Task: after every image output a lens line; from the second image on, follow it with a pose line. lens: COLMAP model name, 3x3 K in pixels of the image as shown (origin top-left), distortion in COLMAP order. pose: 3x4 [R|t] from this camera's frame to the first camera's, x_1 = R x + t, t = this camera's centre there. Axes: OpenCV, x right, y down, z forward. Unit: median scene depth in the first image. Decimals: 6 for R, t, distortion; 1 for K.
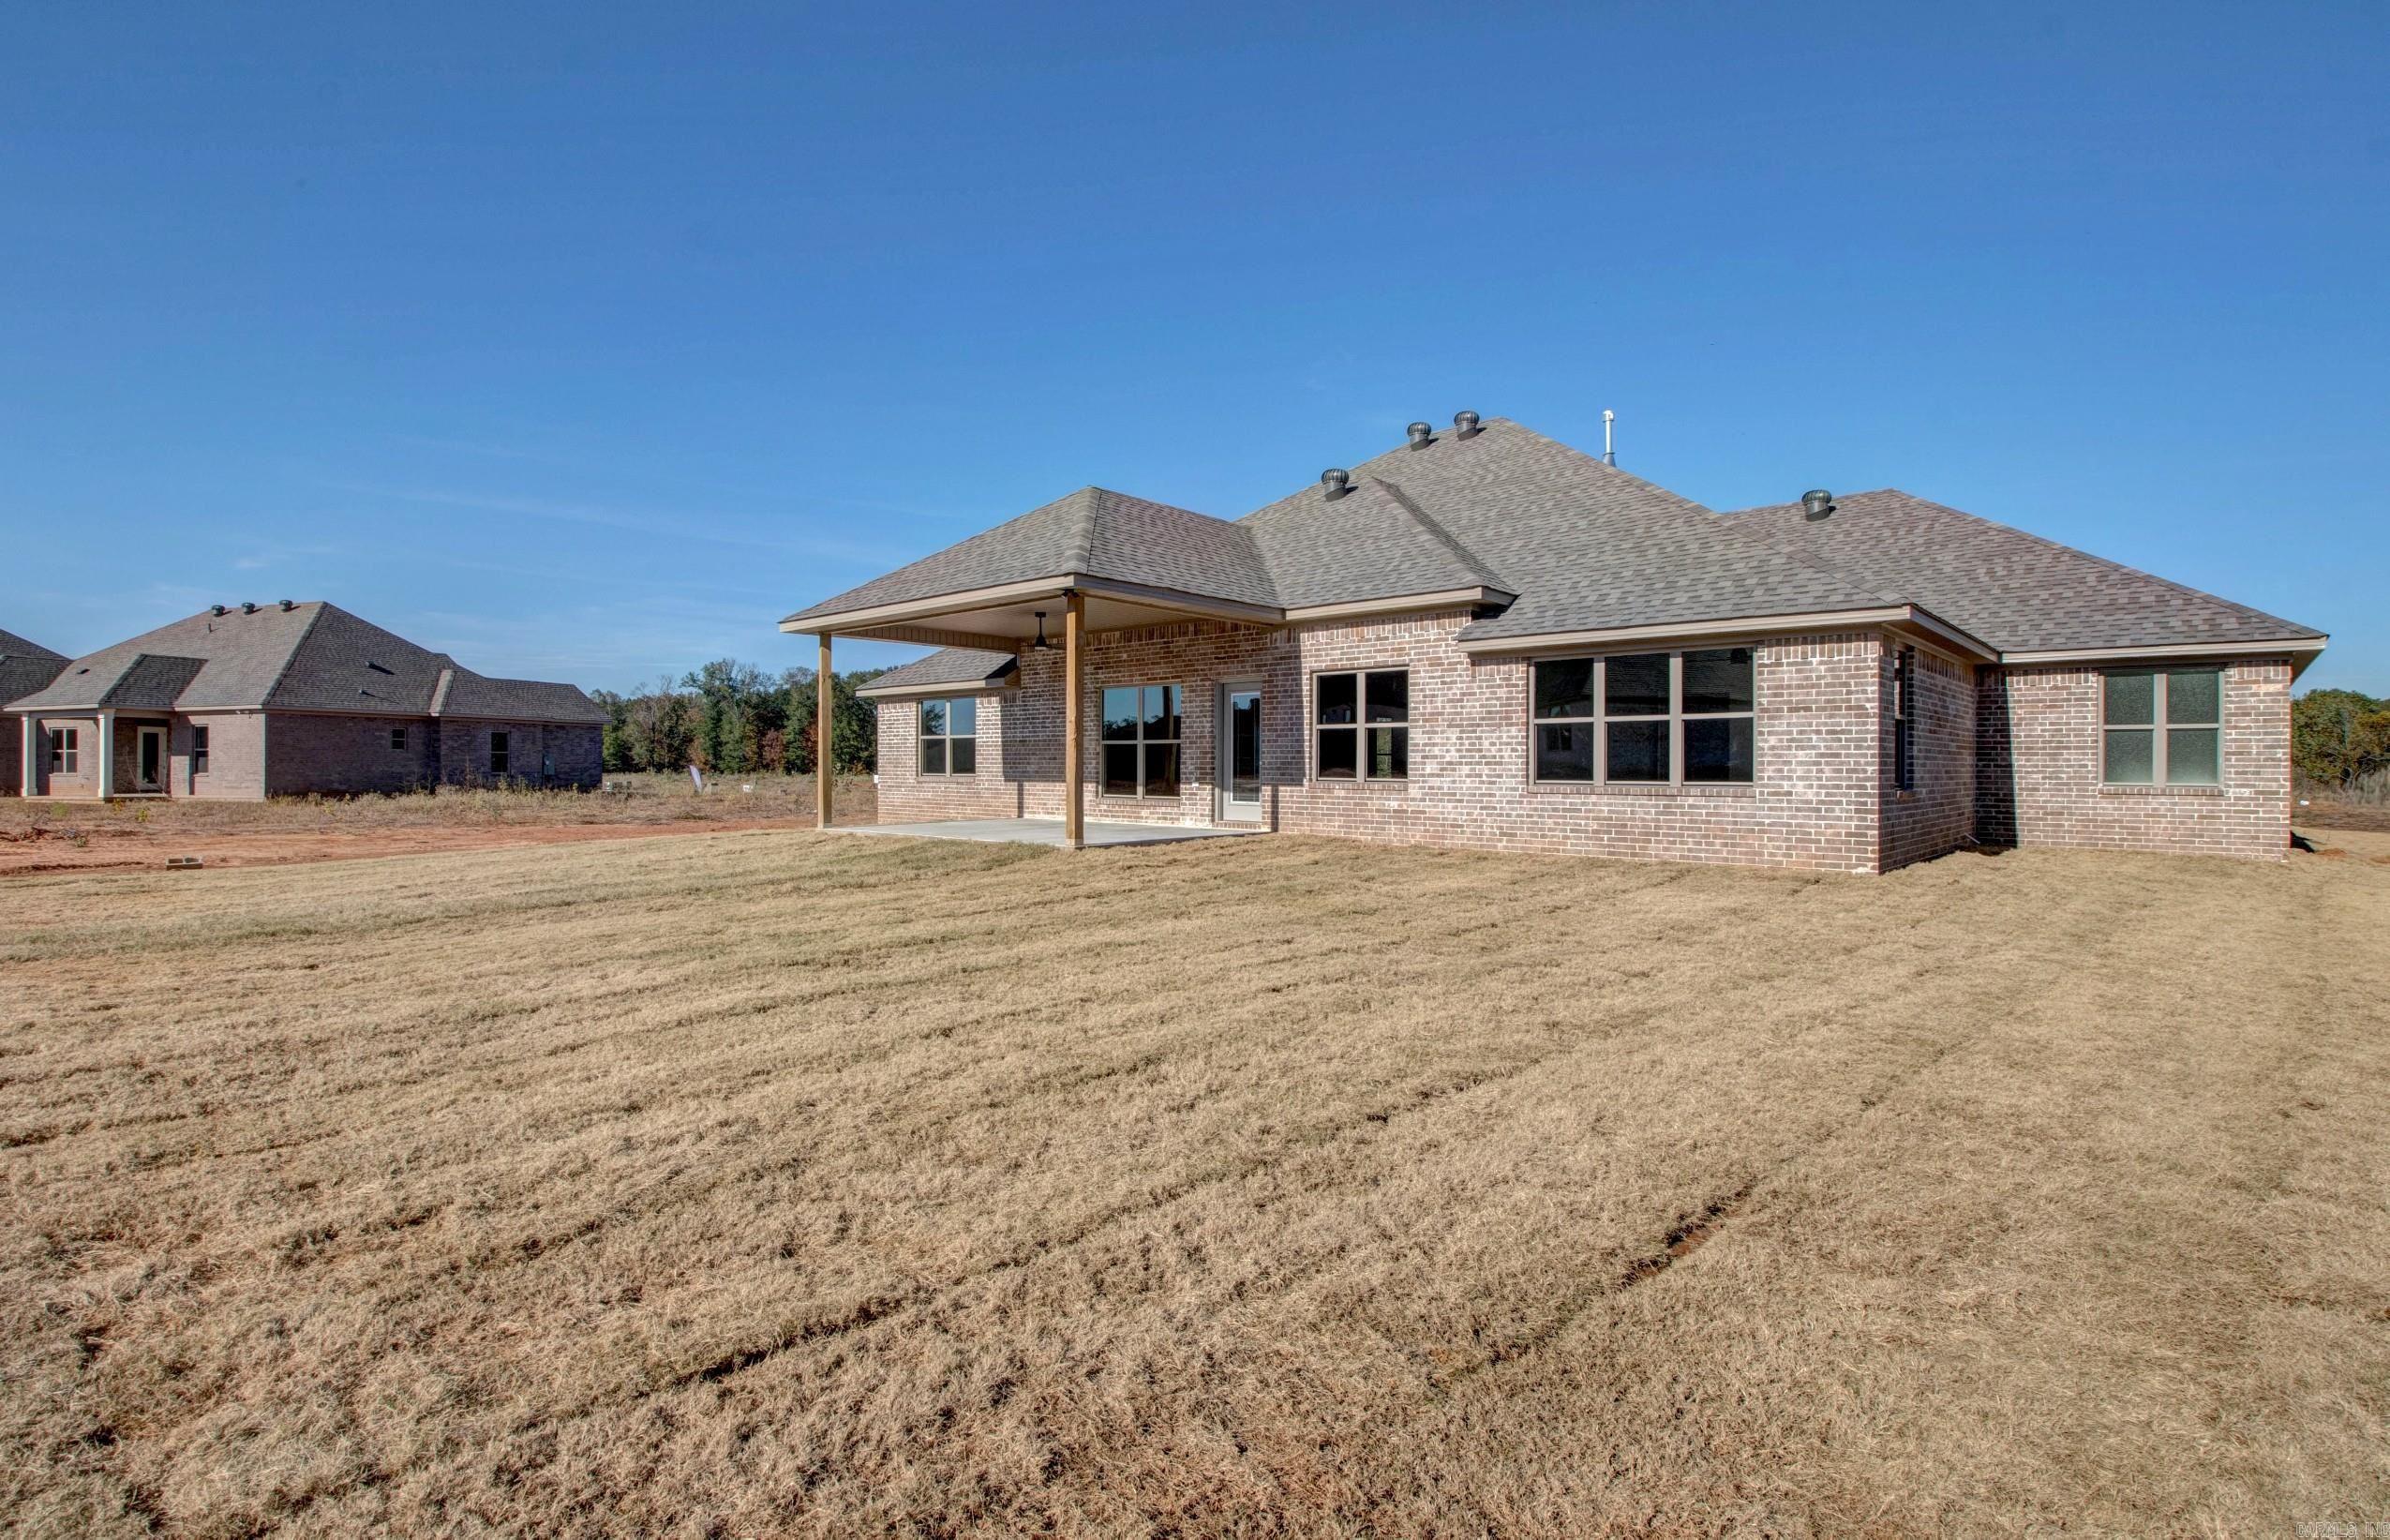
lens RADIAL K [[1123.9, 0, 1174.4], [0, 1123.9, 778.4], [0, 0, 1]] dist [-0.000185, -0.002116]
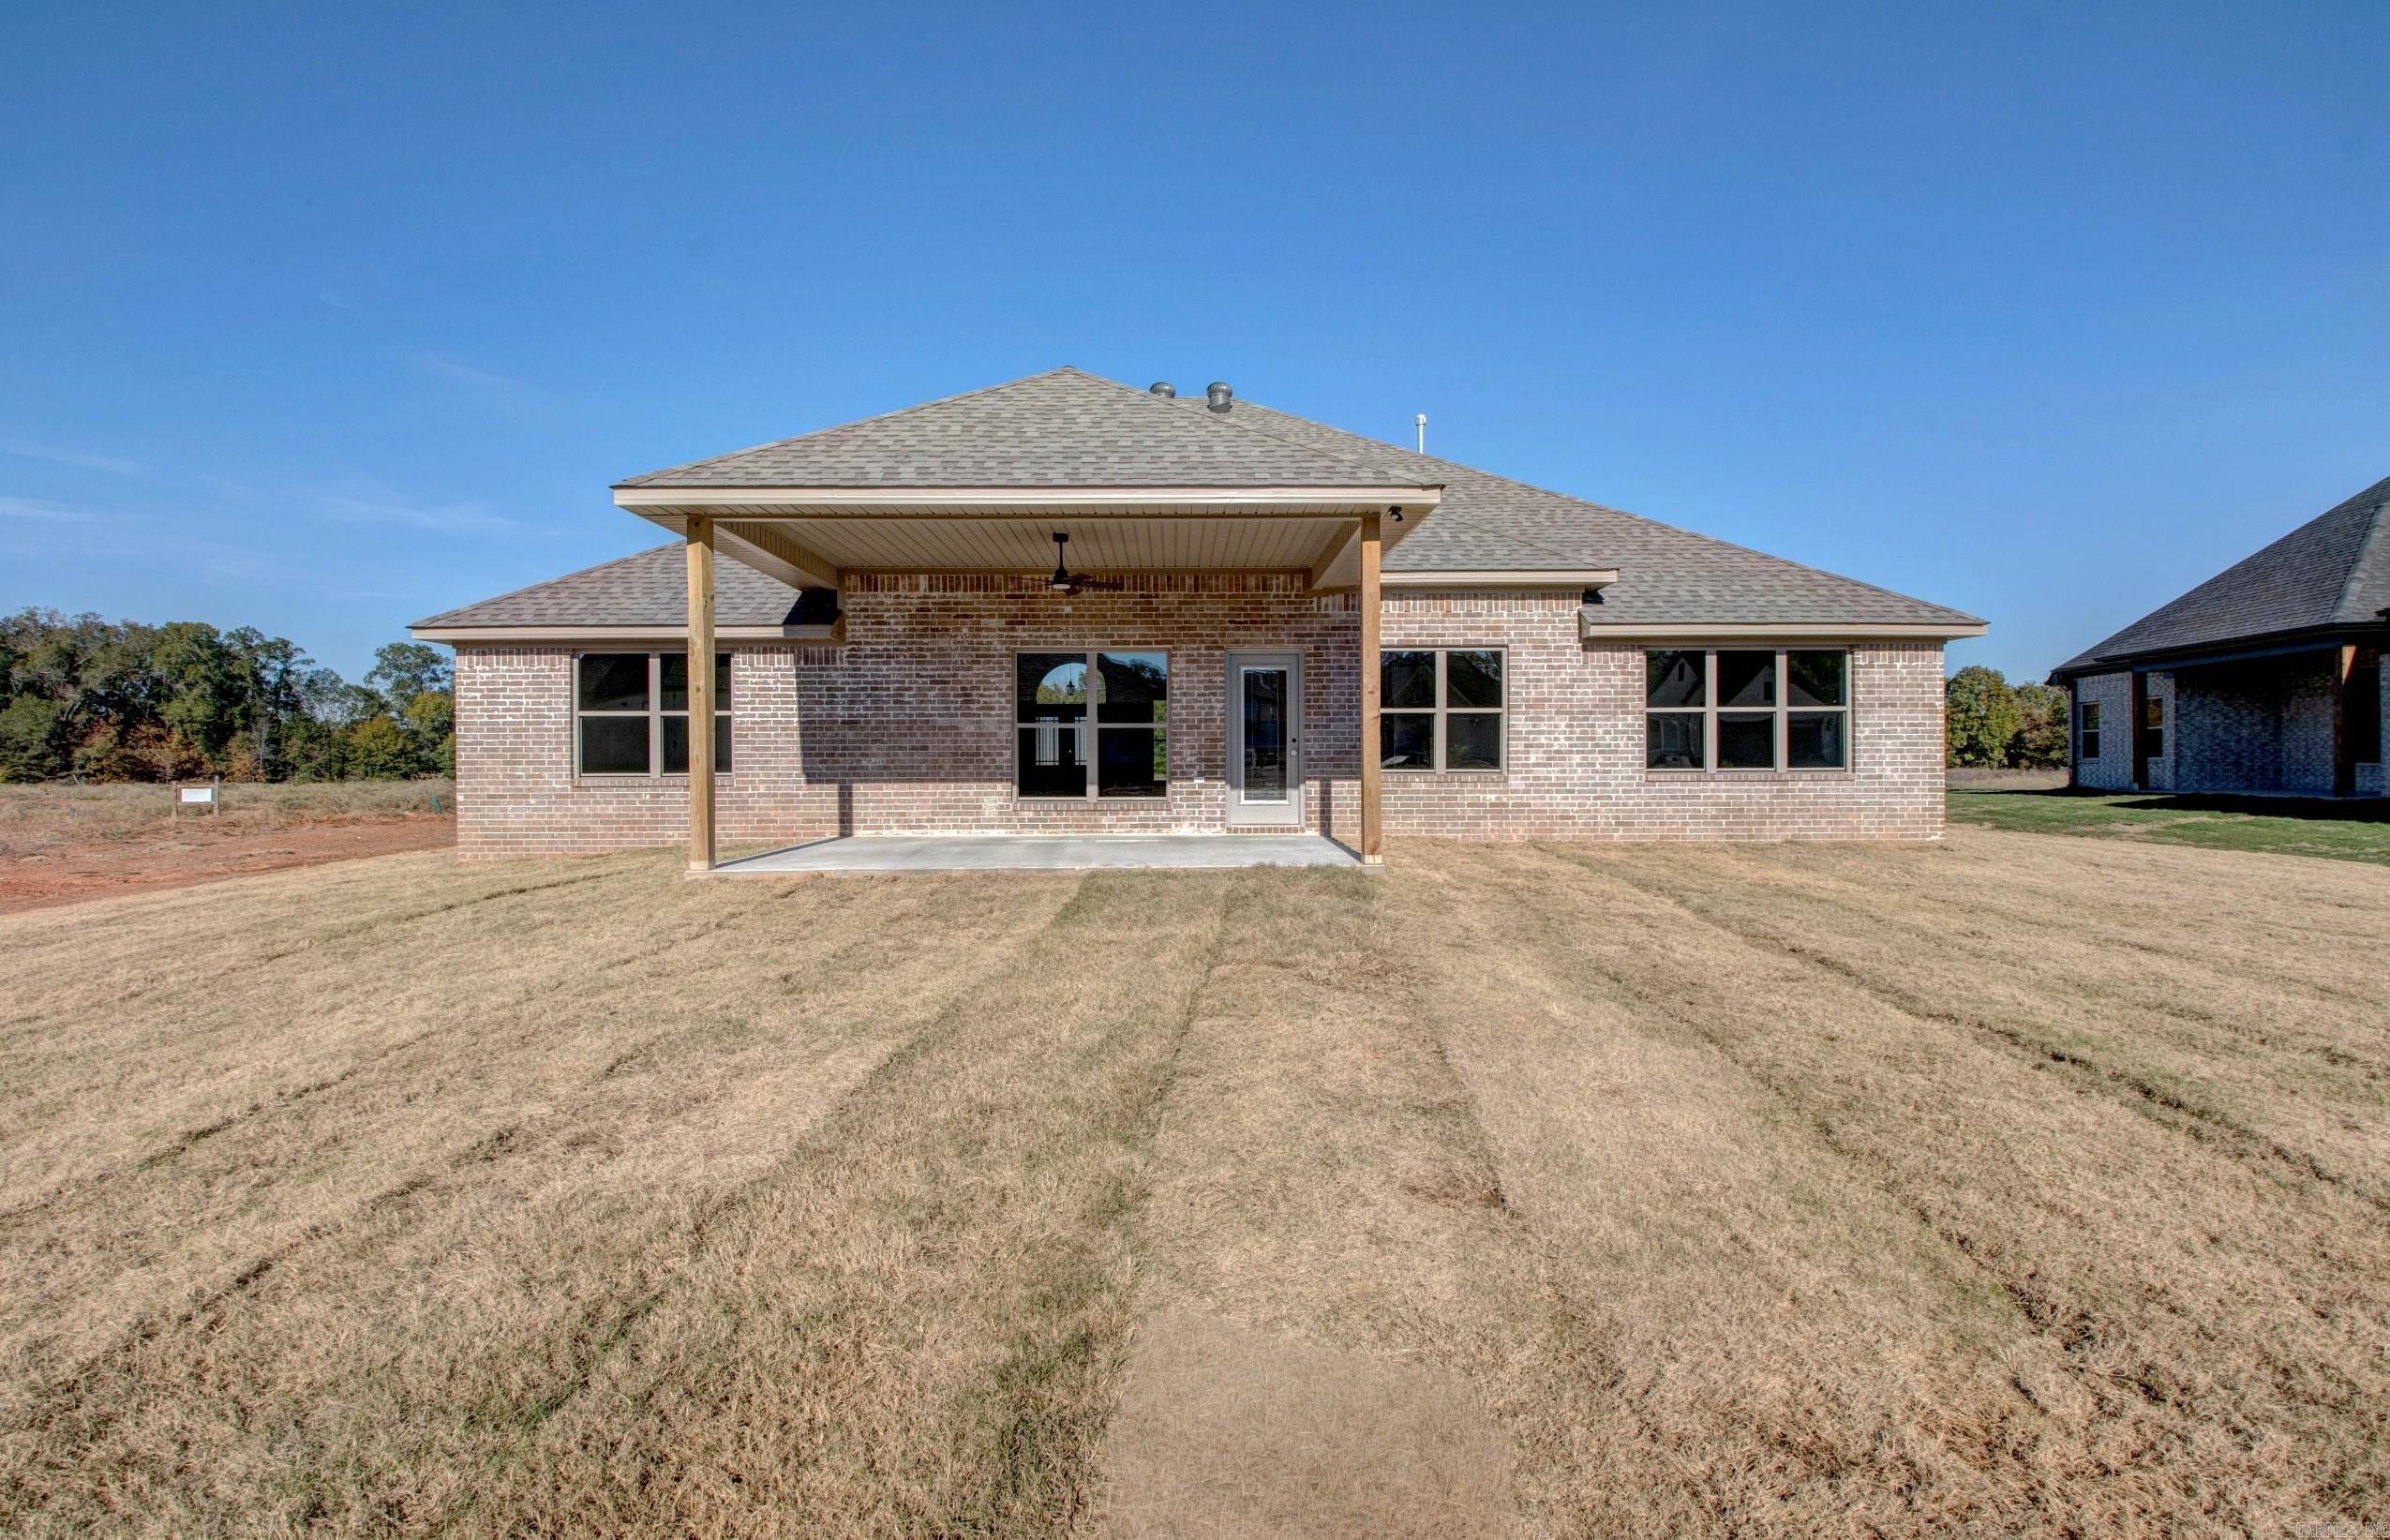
lens RADIAL K [[1123.9, 0, 1188.6], [0, 1123.9, 754.2], [0, 0, 1]] dist [-0.000185, -0.002116]
pose [[0.722162, -0.000785, 0.691723, -0.612474], [0.013926, 0.999813, -0.013404, -0.003177], [-0.691584, 0.019313, 0.722038, 0.509444]]
